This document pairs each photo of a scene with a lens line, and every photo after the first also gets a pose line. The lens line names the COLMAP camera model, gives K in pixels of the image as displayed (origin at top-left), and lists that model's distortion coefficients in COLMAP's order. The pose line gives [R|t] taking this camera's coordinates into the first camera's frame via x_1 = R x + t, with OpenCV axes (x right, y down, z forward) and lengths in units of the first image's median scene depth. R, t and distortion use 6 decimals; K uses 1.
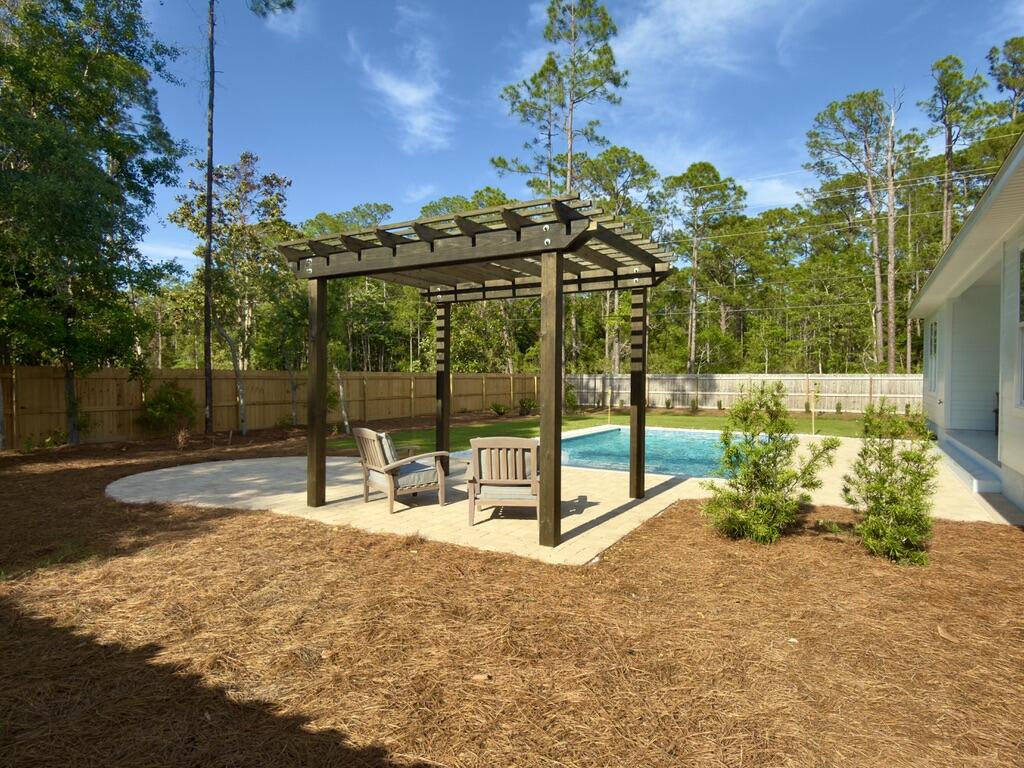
lens RADIAL K [[591.9, 0, 512.0], [0, 591.9, 384.0], [0, 0, 1]] dist [-0.002589, 0.000289]
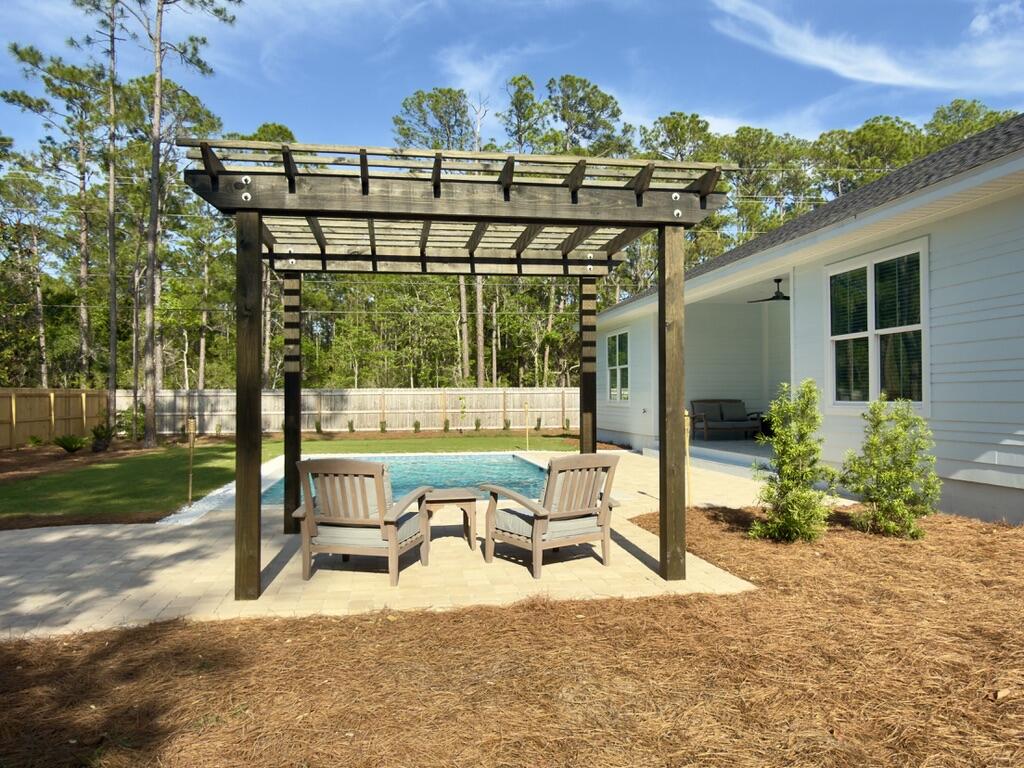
lens RADIAL K [[746.6, 0, 512.0], [0, 746.6, 384.0], [0, 0, 1]] dist [0.005551, 0.006675]
pose [[0.766921, 0.001653, 0.641740, -0.094321], [0.016307, 0.999624, -0.022063, 0.002399], [-0.641535, 0.027385, 0.766605, 0.041170]]
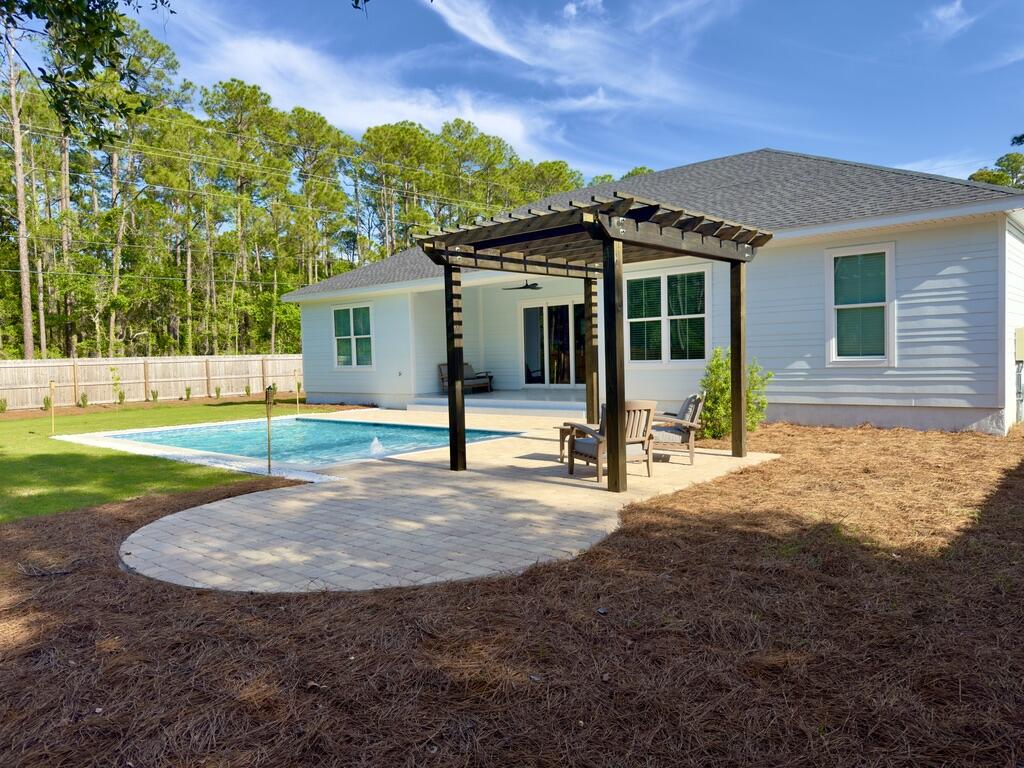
lens RADIAL K [[725.6, 0, 489.5], [0, 725.6, 381.4], [0, 0, 1]] dist [0.098658, -0.105702]
pose [[0.215471, -0.047002, 0.975378, -0.228388], [0.038723, 0.998467, 0.039560, -0.002474], [-0.975742, 0.029246, 0.216961, 0.147587]]
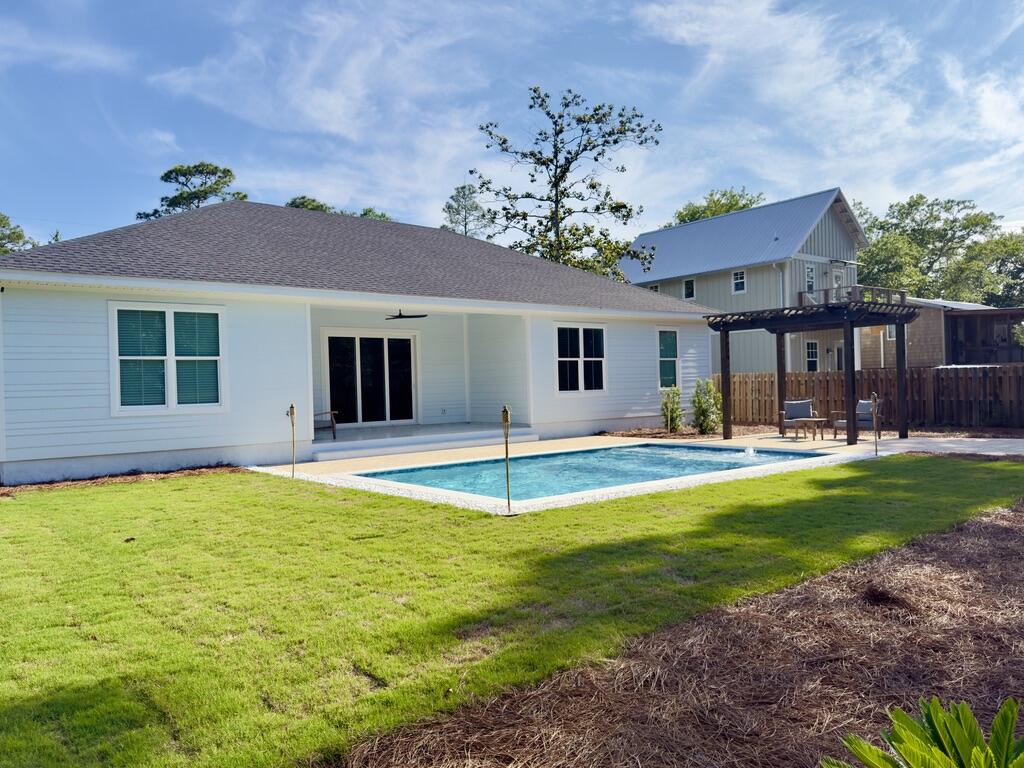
lens RADIAL K [[719.3, 0, 512.0], [0, 719.3, 384.0], [0, 0, 1]] dist [-0.044794, 0.000254]
pose [[-0.932974, 0.021105, 0.359326, 0.004679], [0.026225, 0.999612, 0.009380, -0.005090], [-0.358988, 0.018175, -0.933165, 0.581364]]
